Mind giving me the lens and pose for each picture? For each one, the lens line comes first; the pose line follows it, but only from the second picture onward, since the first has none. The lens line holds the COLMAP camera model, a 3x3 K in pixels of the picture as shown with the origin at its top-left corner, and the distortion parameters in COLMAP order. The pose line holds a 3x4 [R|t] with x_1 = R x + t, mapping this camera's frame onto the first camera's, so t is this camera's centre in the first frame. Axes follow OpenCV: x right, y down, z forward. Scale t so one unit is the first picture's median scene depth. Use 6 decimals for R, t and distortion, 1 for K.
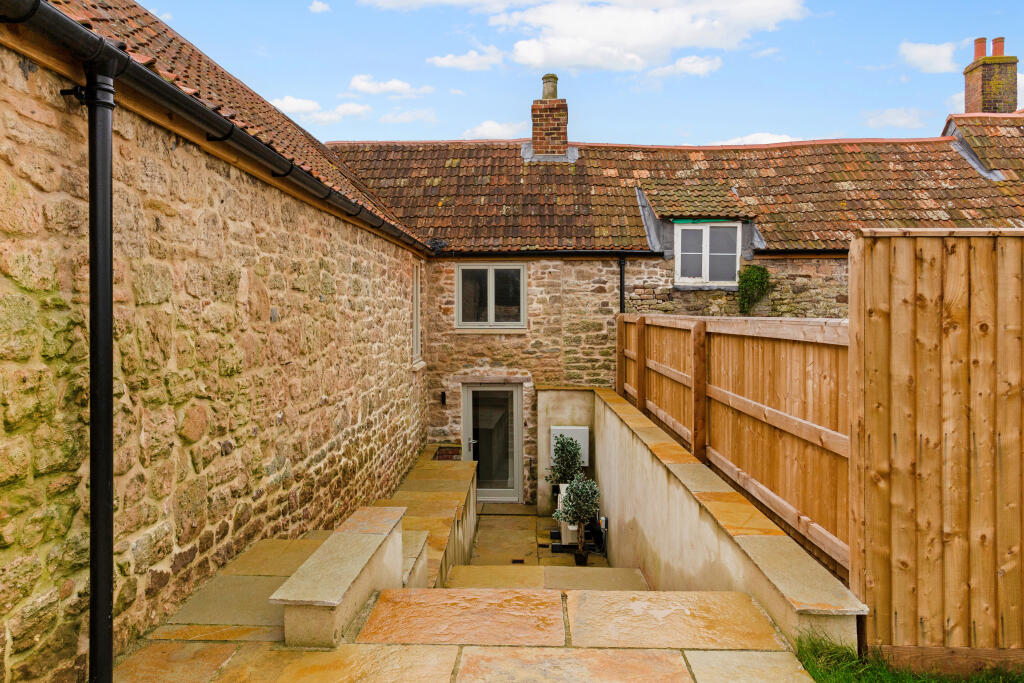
lens RADIAL K [[803.8, 0, 509.3], [0, 803.8, 318.0], [0, 0, 1]] dist [-0.003633, 0.005489]
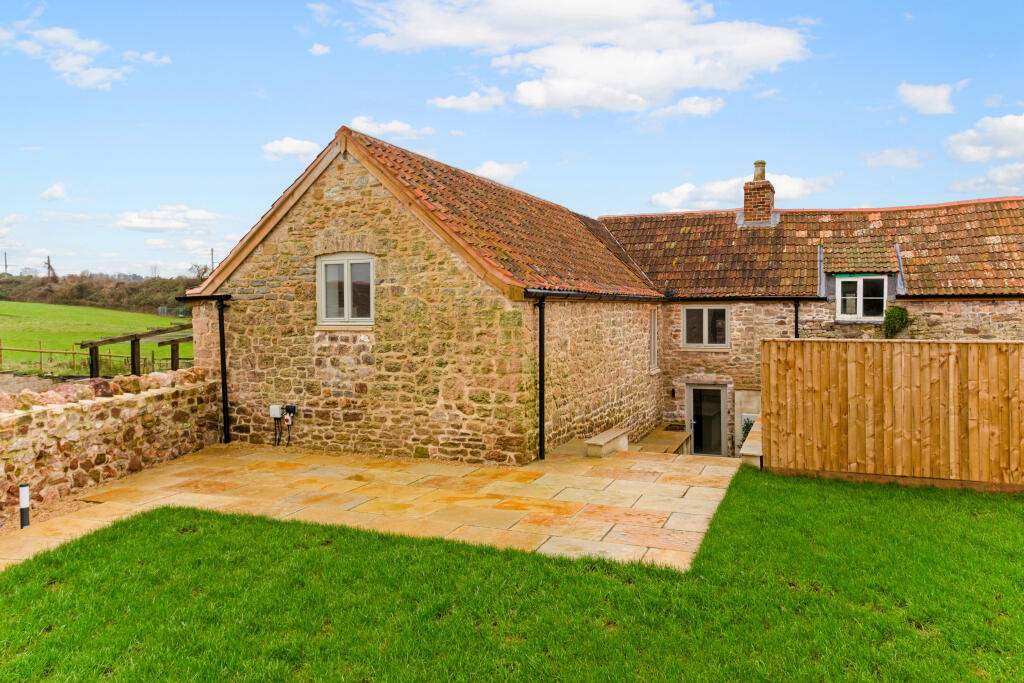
lens RADIAL K [[803.8, 0, 509.3], [0, 803.8, 318.0], [0, 0, 1]] dist [-0.003633, 0.005489]
pose [[0.944884, 0.002885, -0.327393, 0.123911], [-0.002690, 0.999996, 0.001051, -0.044198], [0.327395, -0.000112, 0.944888, -0.552590]]
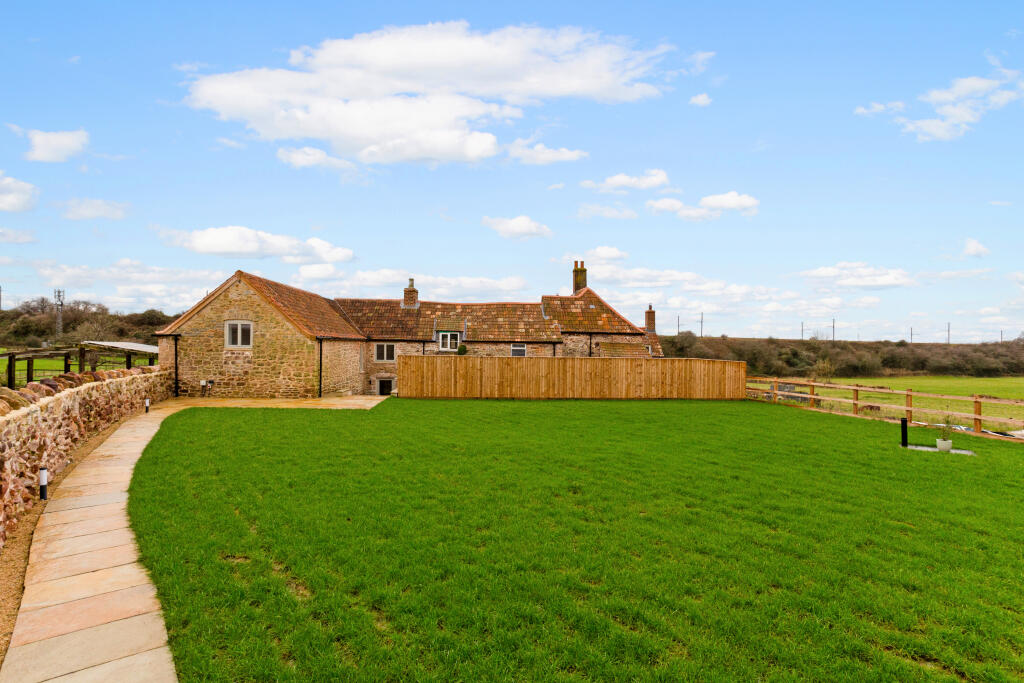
lens RADIAL K [[509.8, 0, 511.2], [0, 509.8, 359.8], [0, 0, 1]] dist [-0.001140, -0.000157]
pose [[0.991287, 0.017343, 0.130573, 0.226456], [-0.019491, 0.999695, 0.015193, -0.039298], [-0.130269, -0.017606, 0.991322, -1.222563]]
